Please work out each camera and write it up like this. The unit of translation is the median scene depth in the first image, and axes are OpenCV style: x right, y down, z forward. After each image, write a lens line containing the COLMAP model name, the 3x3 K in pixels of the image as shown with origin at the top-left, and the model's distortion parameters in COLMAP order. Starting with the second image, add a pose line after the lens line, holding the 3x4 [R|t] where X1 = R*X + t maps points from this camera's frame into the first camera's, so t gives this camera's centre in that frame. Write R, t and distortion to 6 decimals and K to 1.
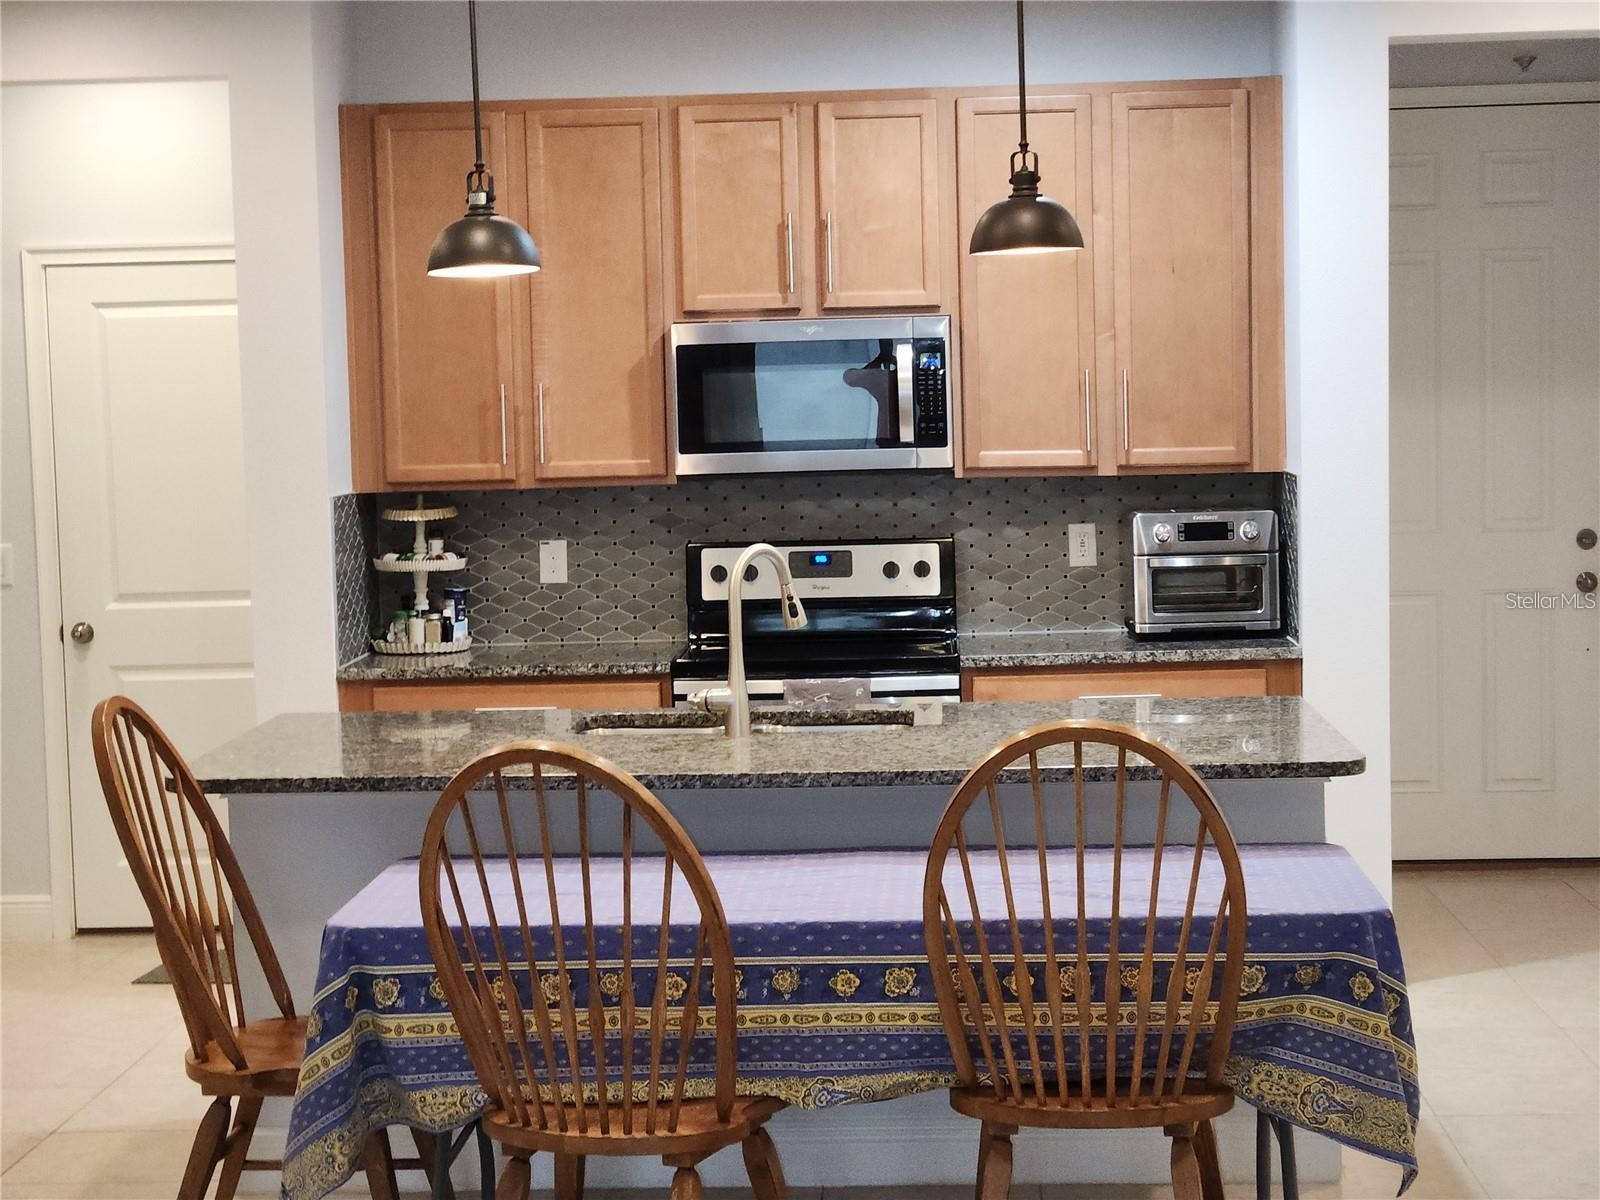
lens RADIAL K [[3094.5, 0, 800.0], [0, 3094.5, 600.0], [0, 0, 1]] dist [-0.483166, 4.340968]
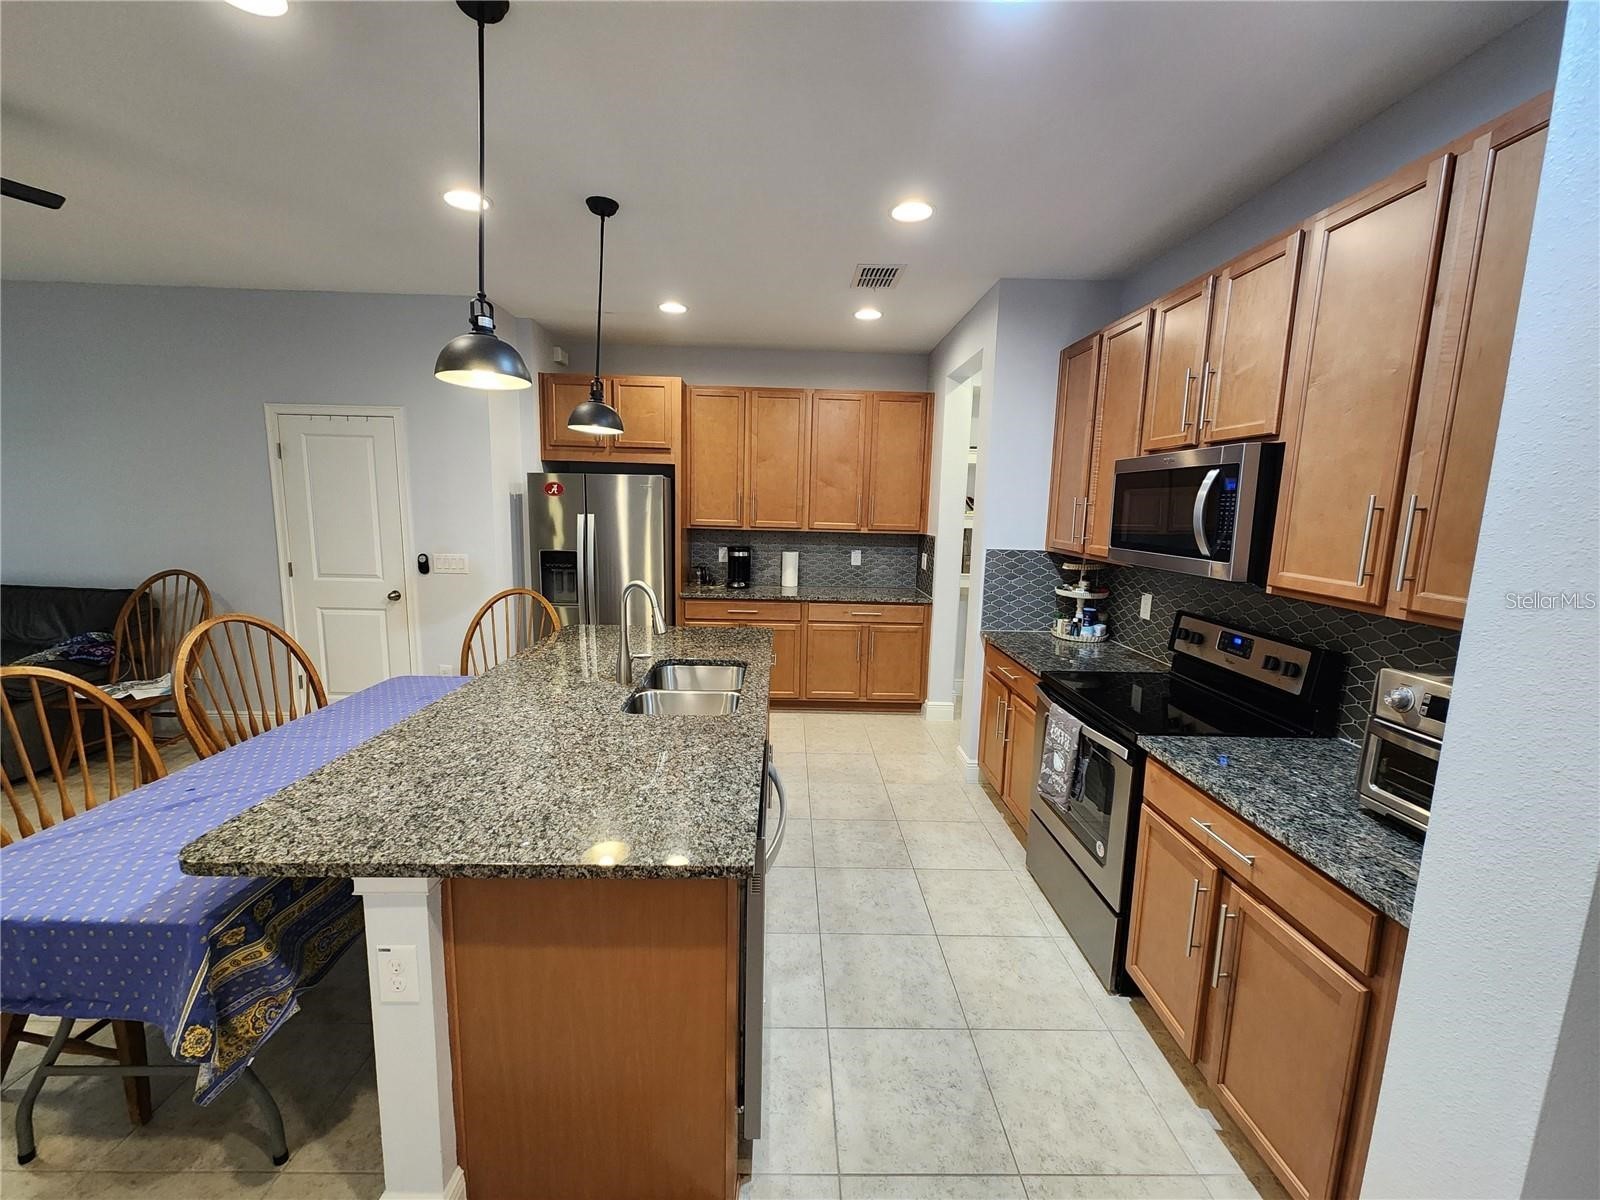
lens RADIAL K [[647.5, 0, 797.4], [0, 647.5, 596.5], [0, 0, 1]] dist [0.003484, -0.000995]
pose [[0.063594, 0.173380, -0.982800, 0.268337], [-0.099155, 0.981018, 0.166650, -0.060477], [0.993038, 0.086851, 0.079579, 0.813131]]
